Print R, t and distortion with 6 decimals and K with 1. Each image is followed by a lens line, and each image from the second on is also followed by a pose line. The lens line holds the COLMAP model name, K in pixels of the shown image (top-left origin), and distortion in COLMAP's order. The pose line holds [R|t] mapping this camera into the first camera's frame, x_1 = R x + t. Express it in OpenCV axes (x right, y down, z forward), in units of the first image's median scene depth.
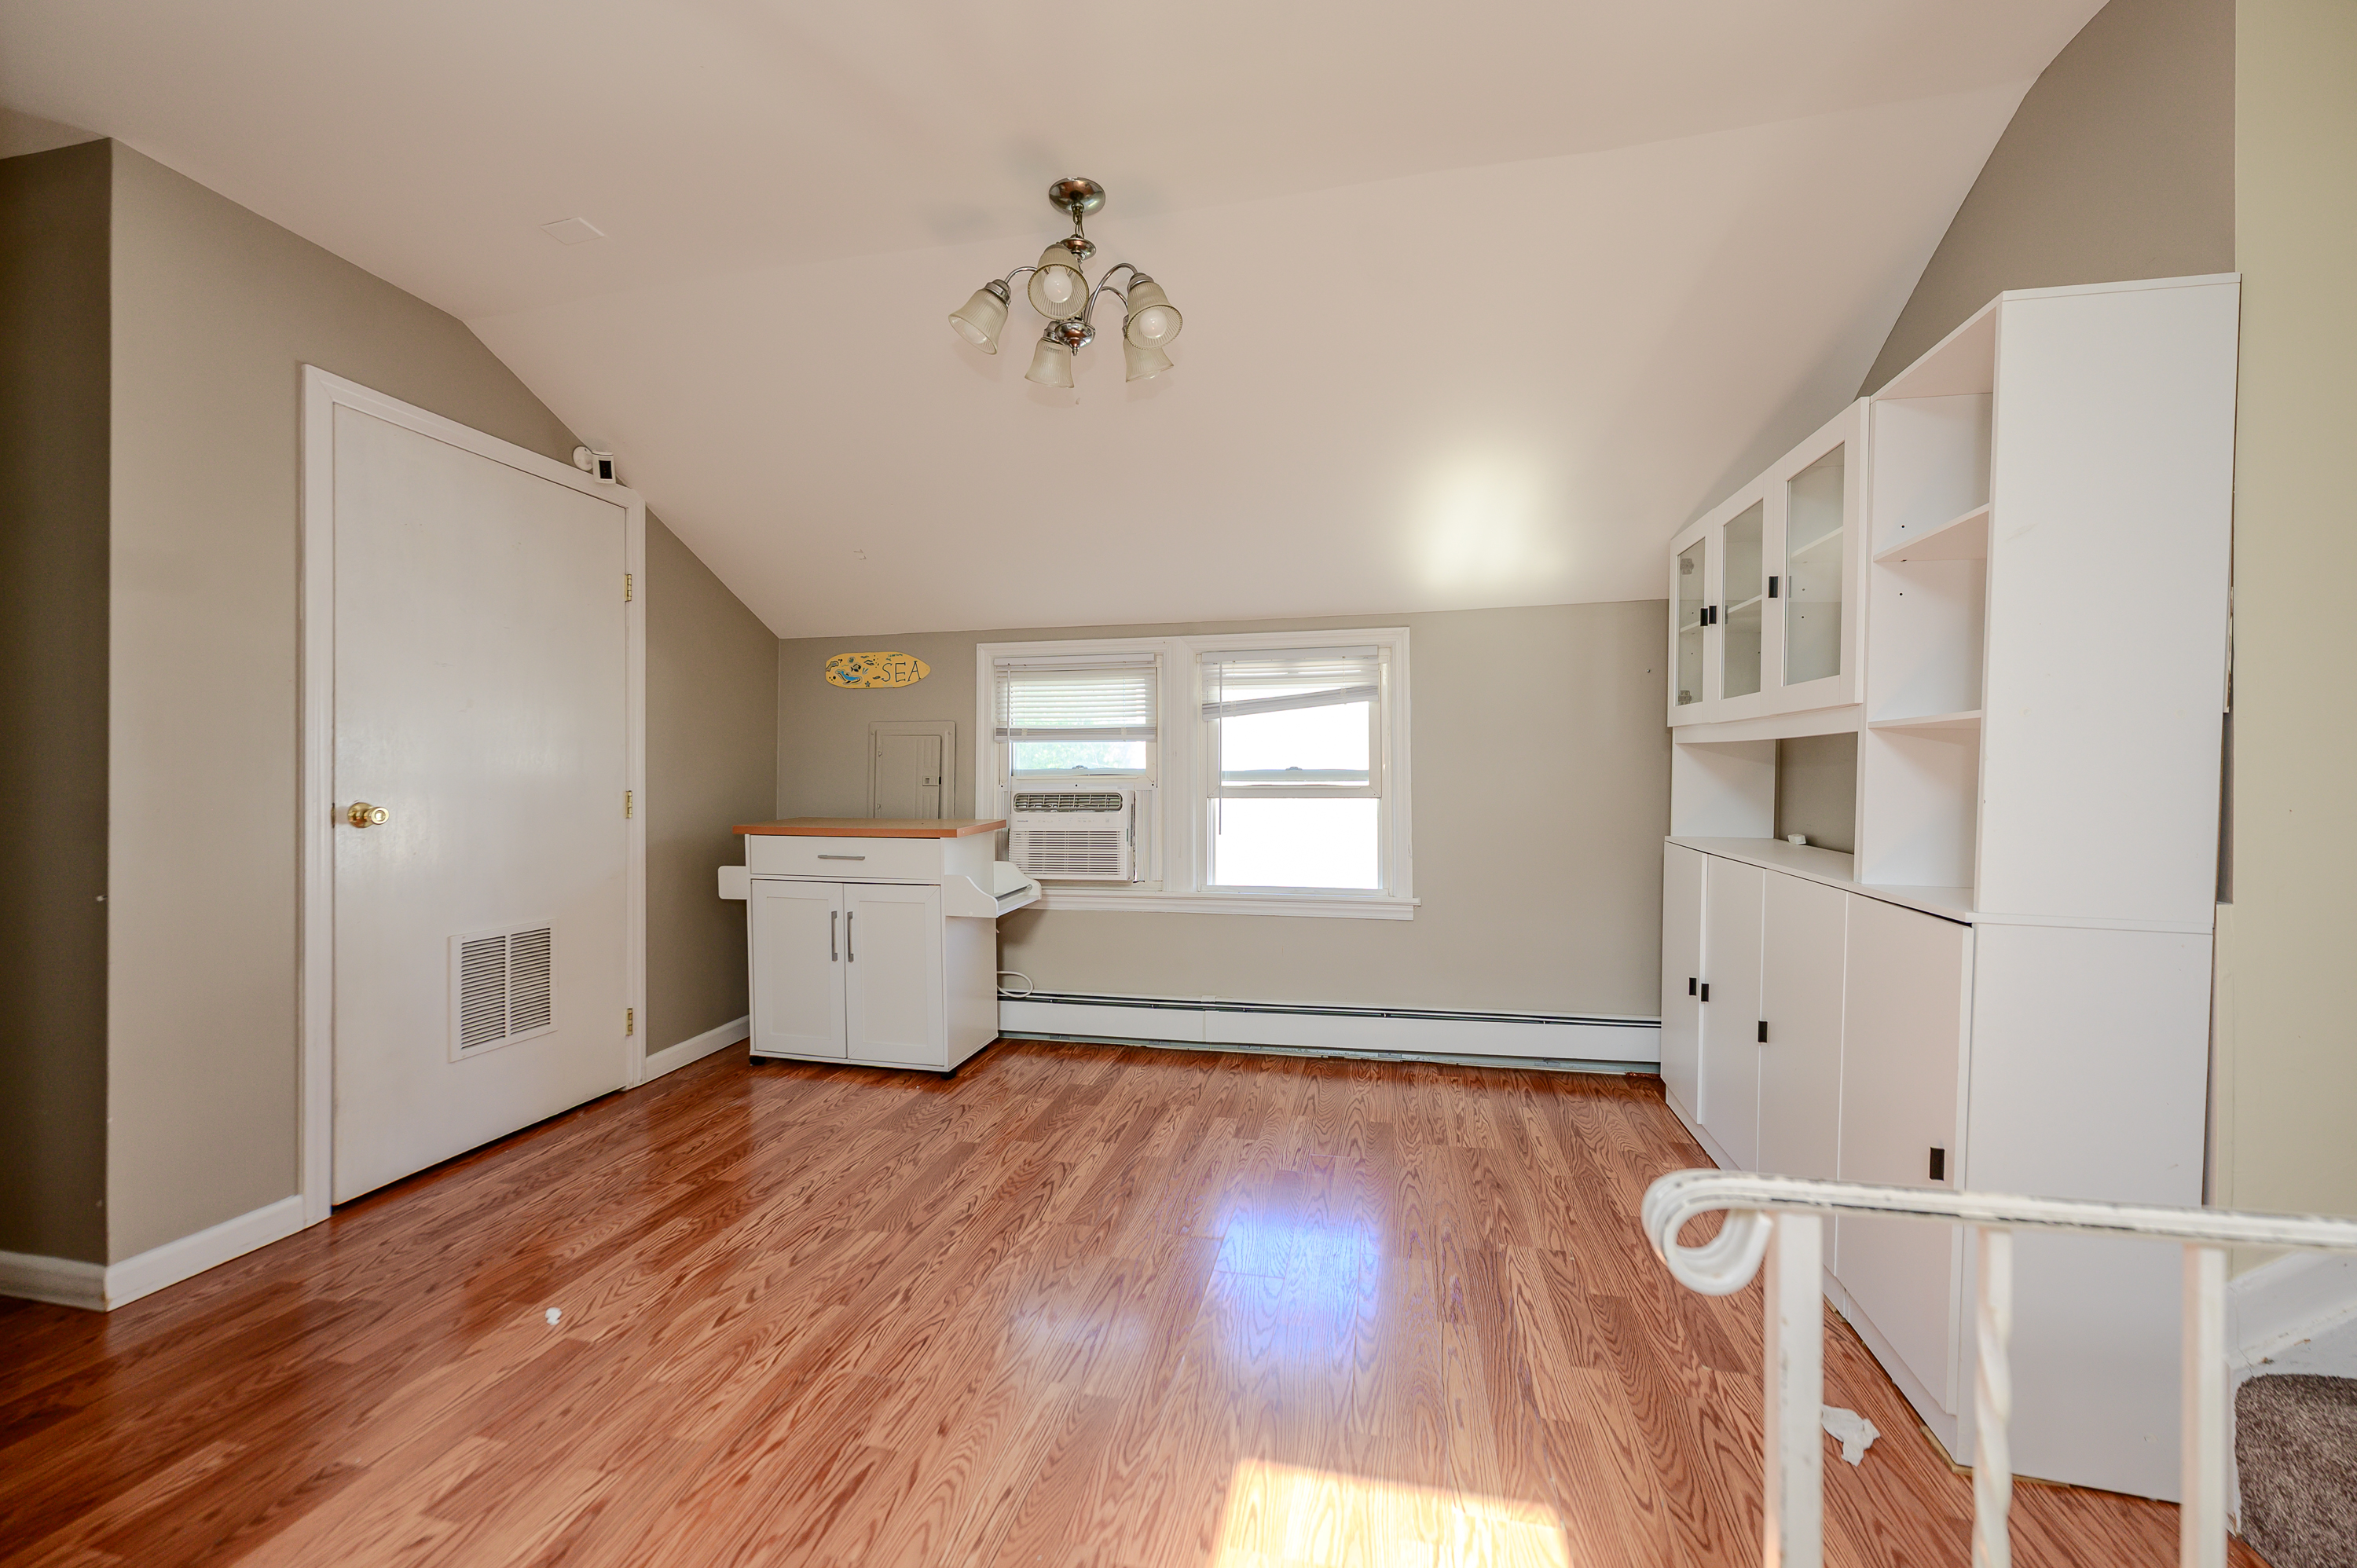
lens RADIAL K [[946.2, 0, 1206.2], [0, 946.2, 757.7], [0, 0, 1]] dist [0.003948, -0.000905]
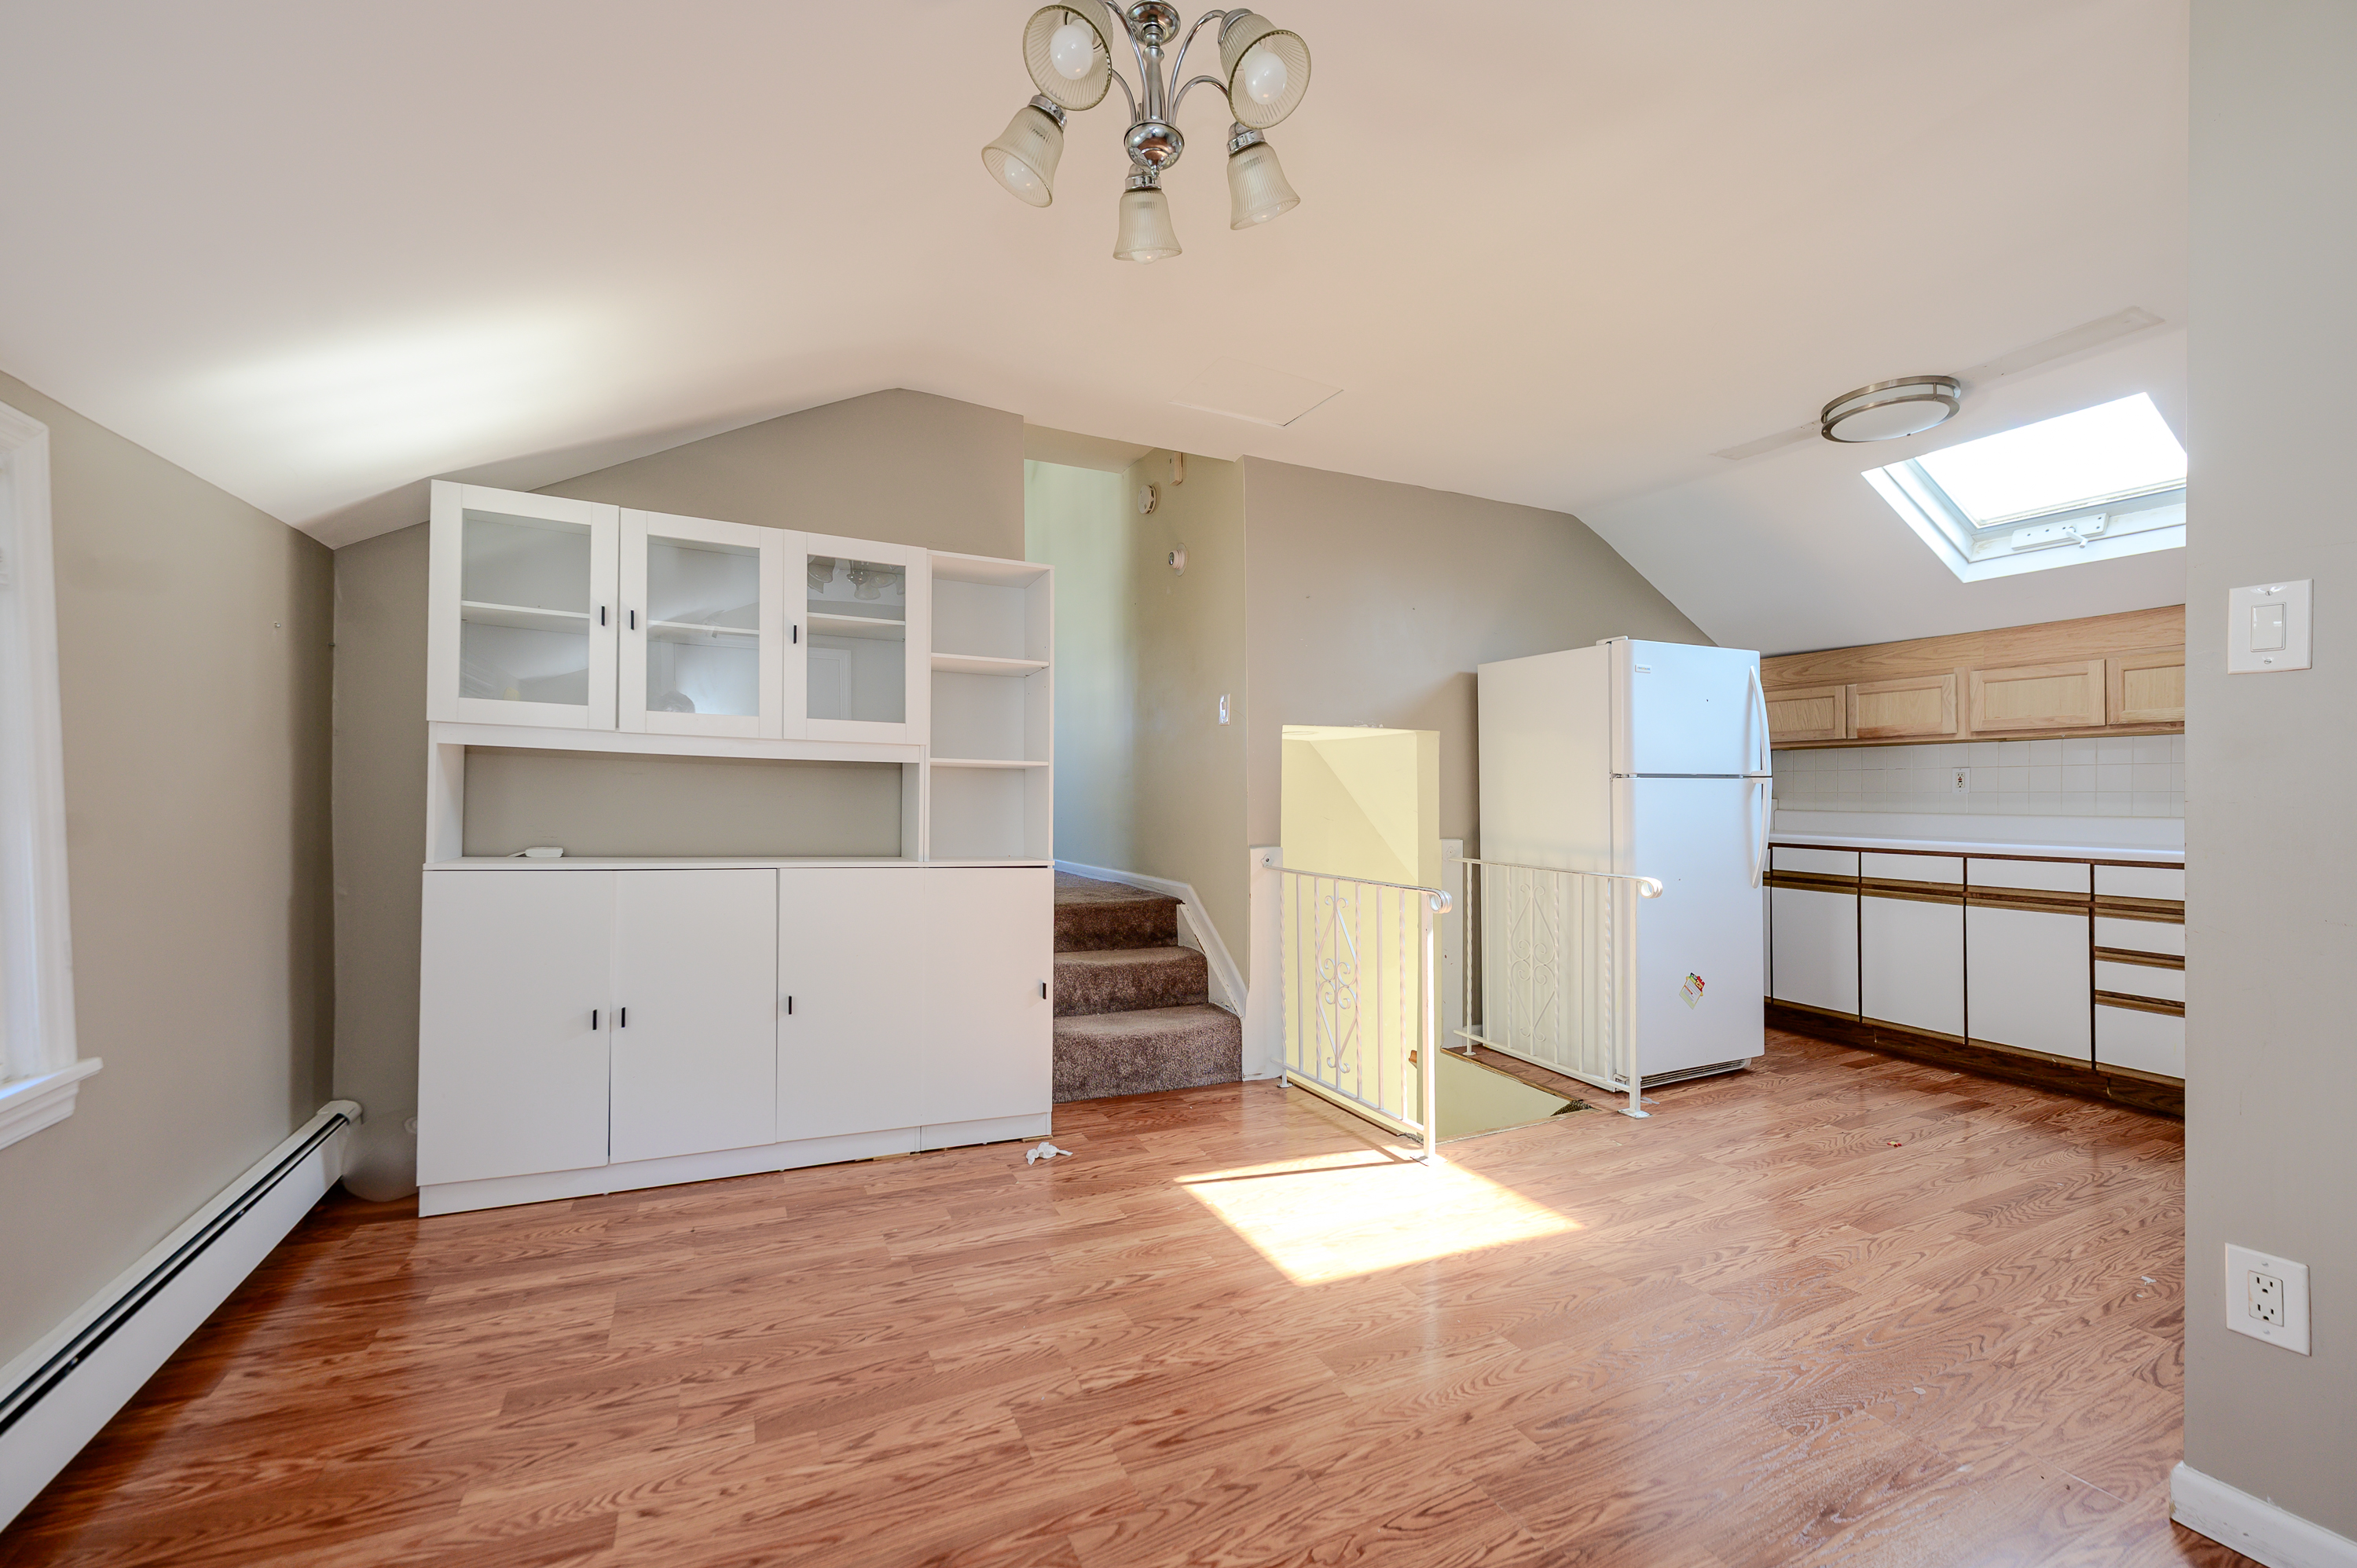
lens RADIAL K [[946.2, 0, 1168.0], [0, 946.2, 758.9], [0, 0, 1]] dist [0.003948, -0.000905]
pose [[-0.588335, 0.022461, 0.808305, -0.978704], [-0.030555, 0.998283, -0.049980, 0.039367], [-0.808040, -0.054103, -0.586638, 1.981283]]
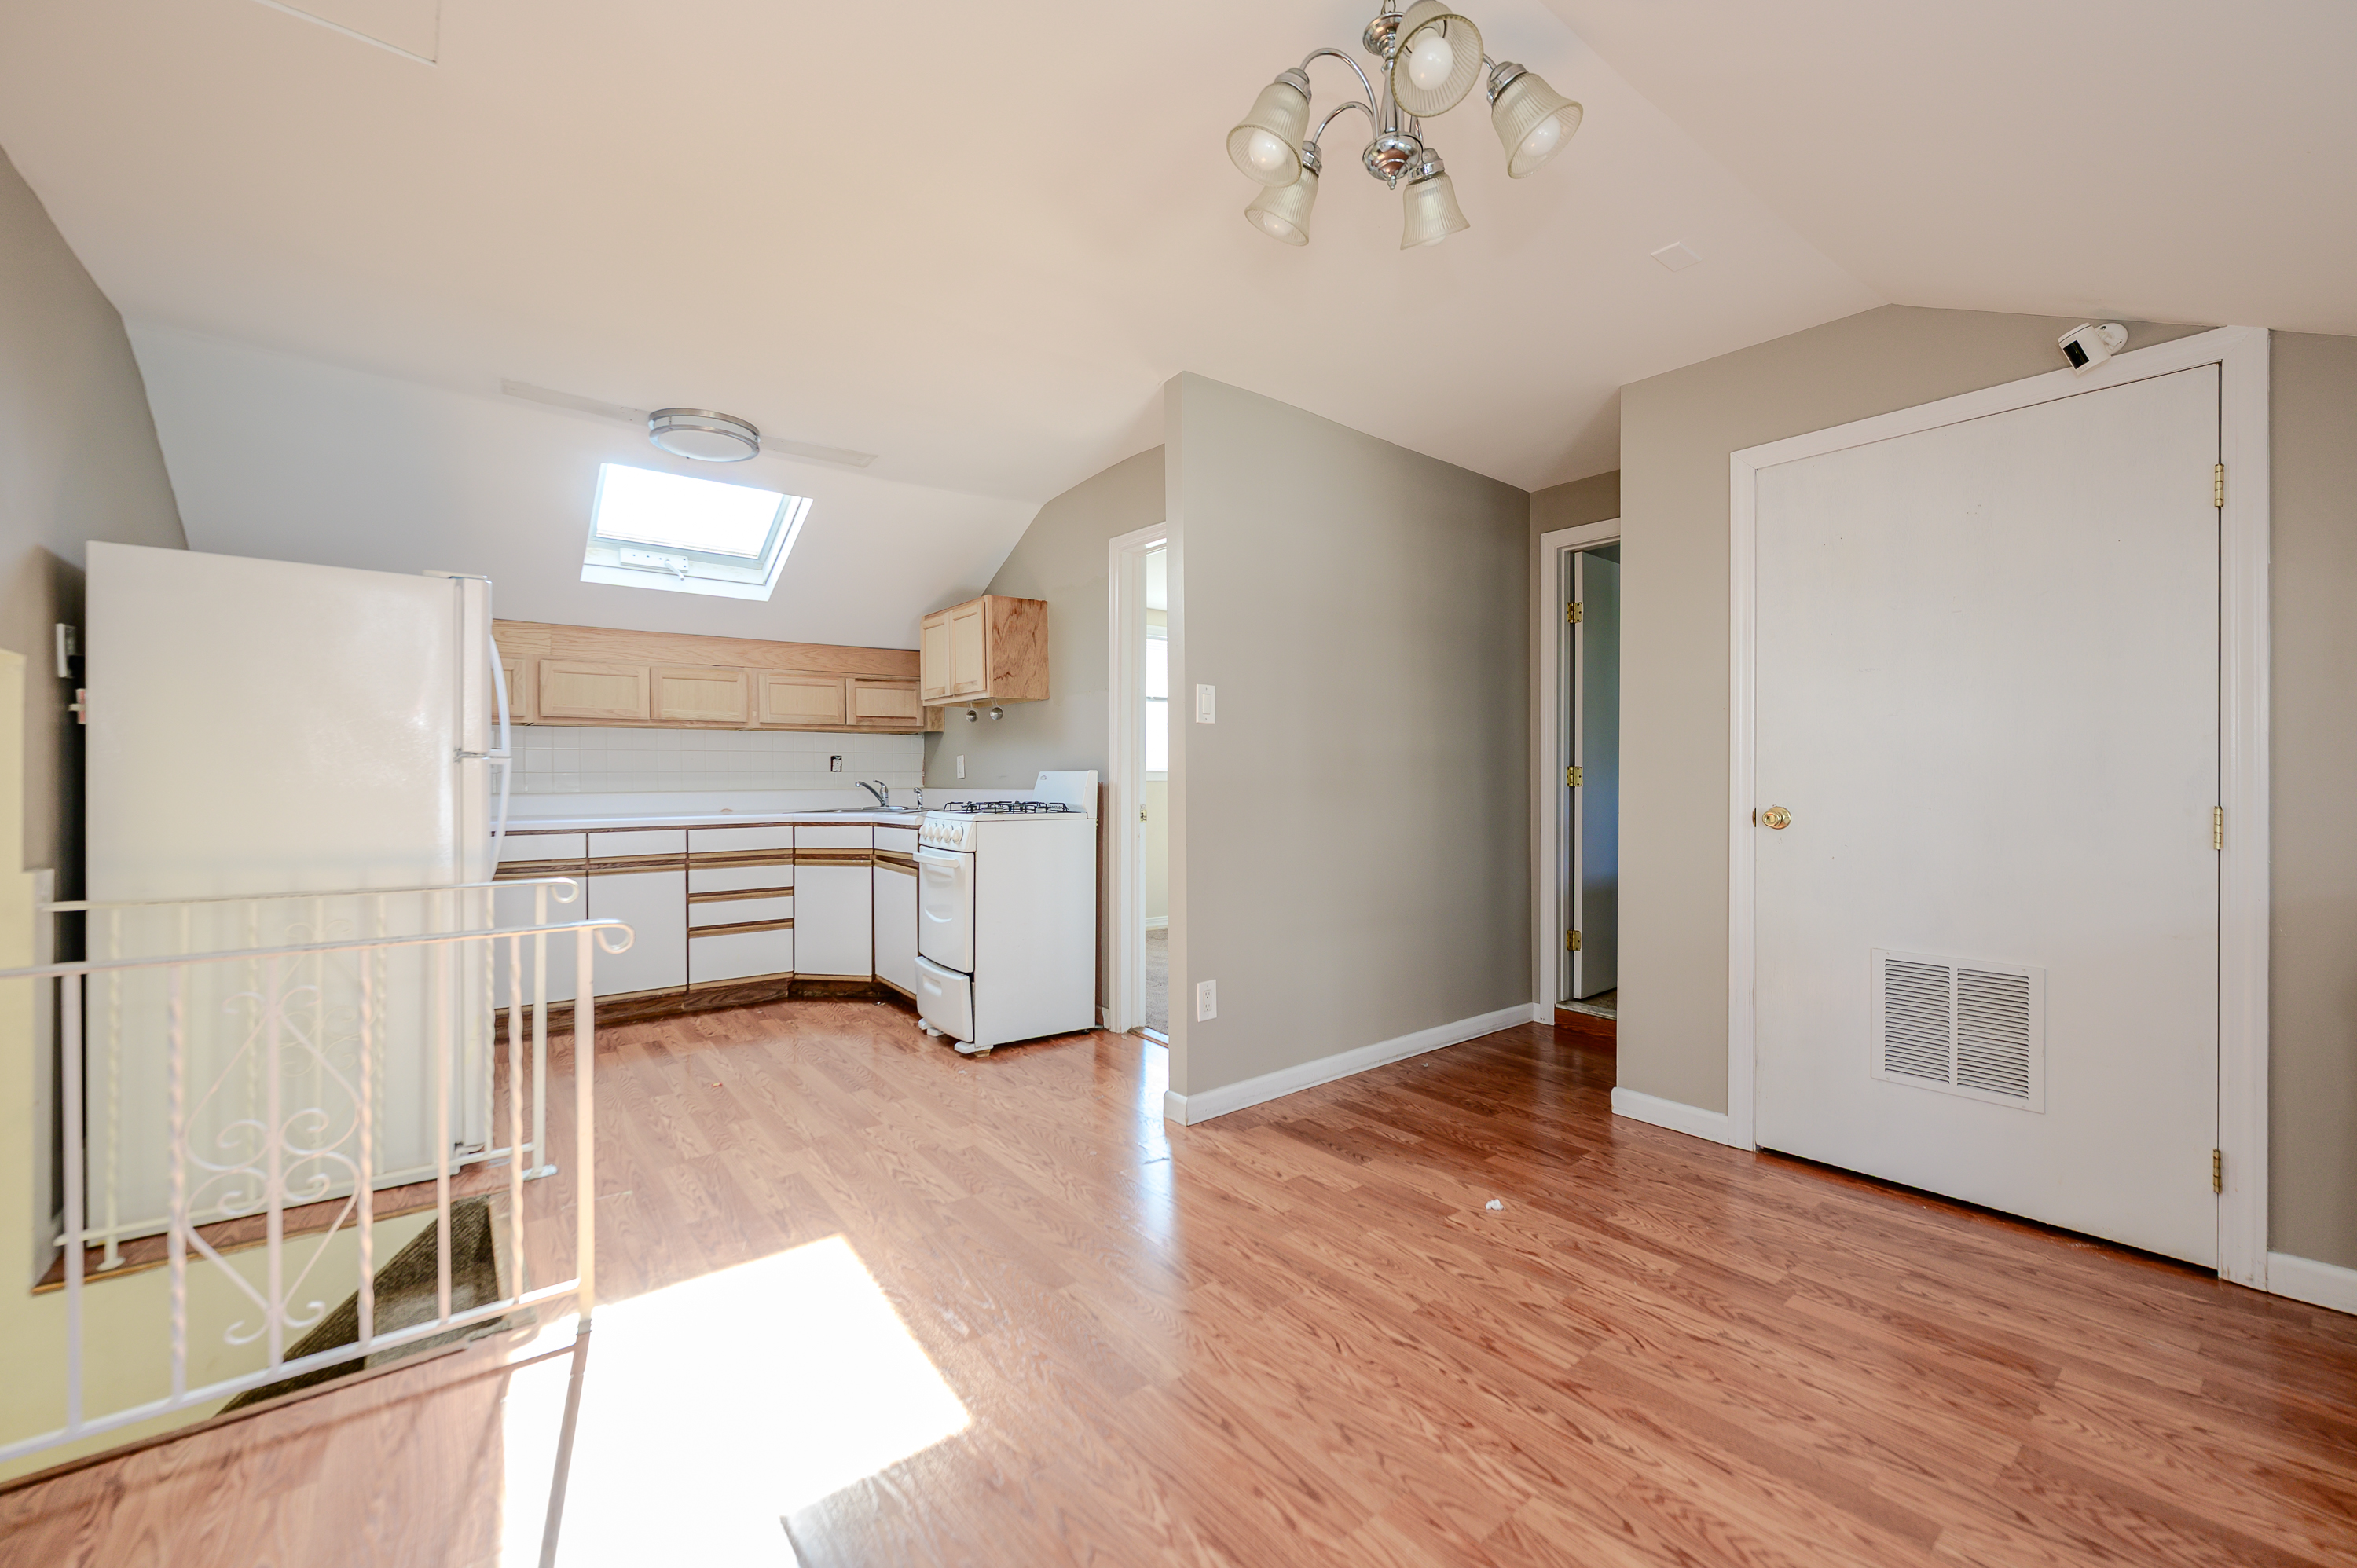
lens RADIAL K [[946.2, 0, 1182.7], [0, 946.2, 736.7], [0, 0, 1]] dist [0.003948, -0.000905]
pose [[-0.655702, -0.032040, -0.754339, 0.711984], [0.018394, 0.998125, -0.058383, 0.024218], [0.754795, -0.052157, -0.653884, 1.901589]]
